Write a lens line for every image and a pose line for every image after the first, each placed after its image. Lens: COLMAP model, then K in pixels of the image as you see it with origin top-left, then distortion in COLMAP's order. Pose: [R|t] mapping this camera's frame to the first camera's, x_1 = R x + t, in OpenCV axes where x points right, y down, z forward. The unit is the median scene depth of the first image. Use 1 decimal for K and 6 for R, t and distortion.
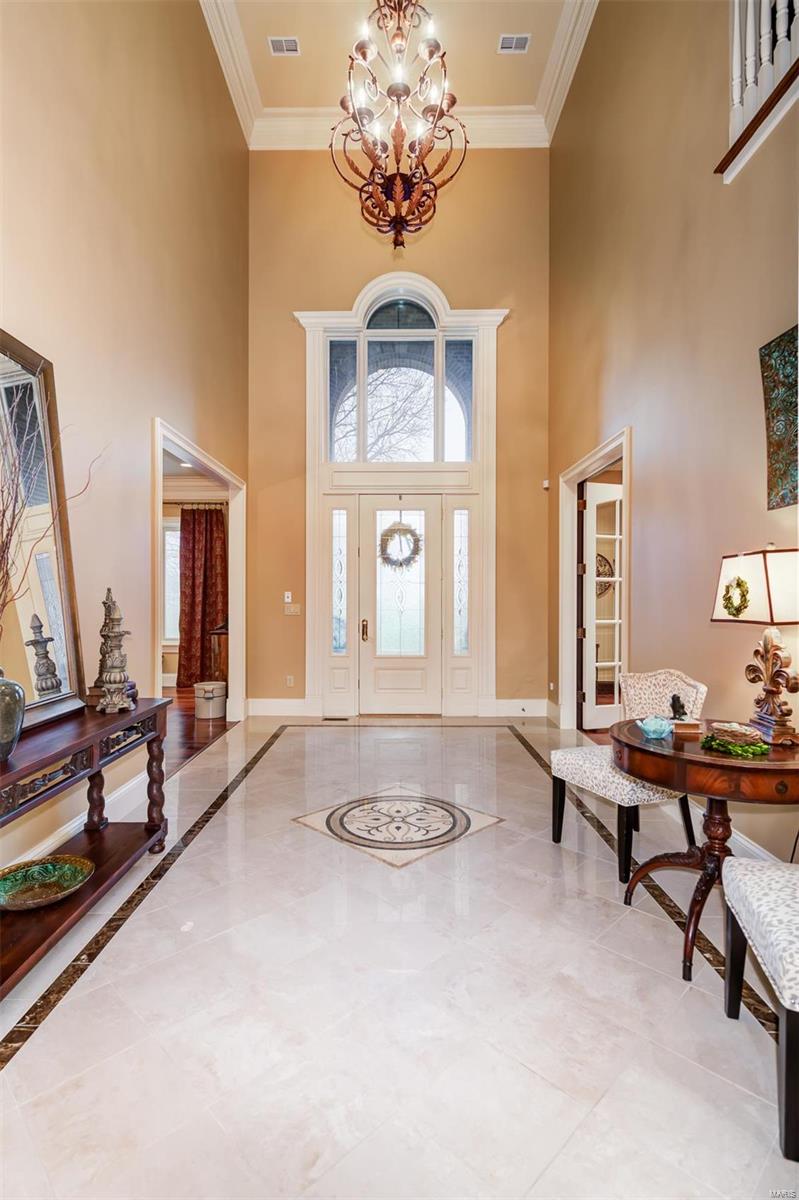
lens RADIAL K [[565.9, 0, 399.5], [0, 565.9, 600.0], [0, 0, 1]] dist [0.001743, 0.000435]
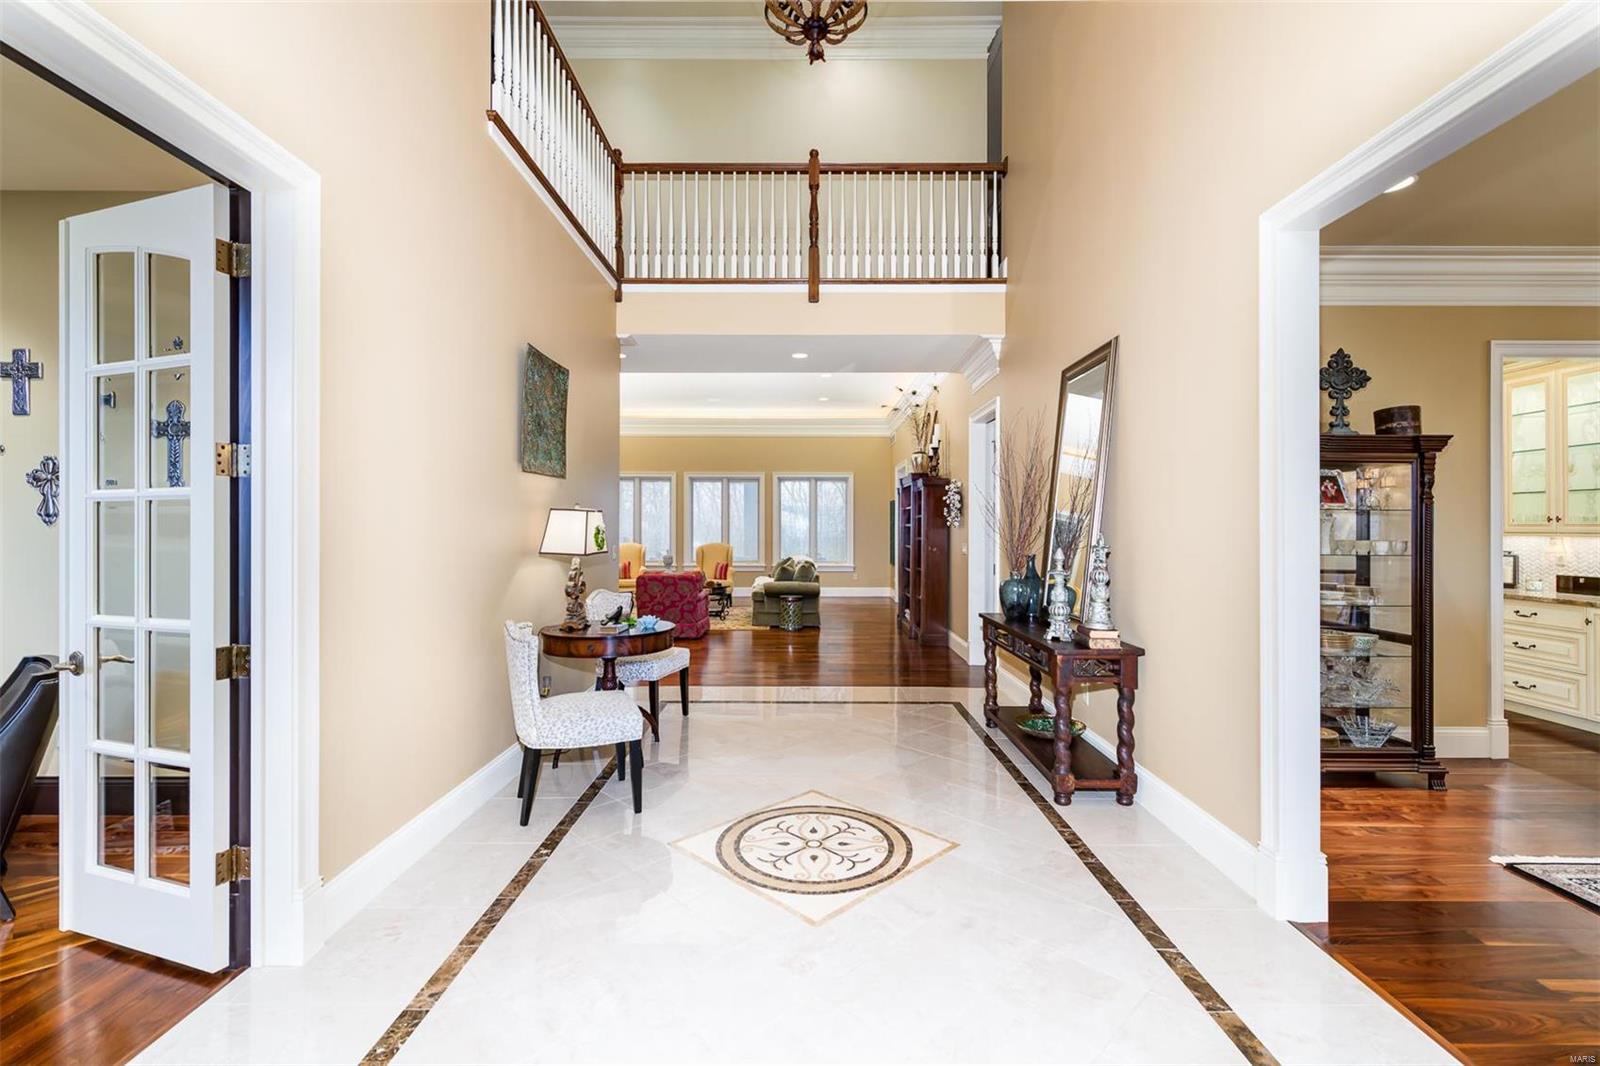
lens RADIAL K [[705.3, 0, 800.0], [0, 705.3, 533.0], [0, 0, 1]] dist [-0.000943, -0.000163]
pose [[-0.999885, -0.002475, 0.014964, 0.003209], [-0.002264, 0.999898, 0.014123, -0.031545], [-0.014997, 0.014087, -0.999788, 2.003485]]
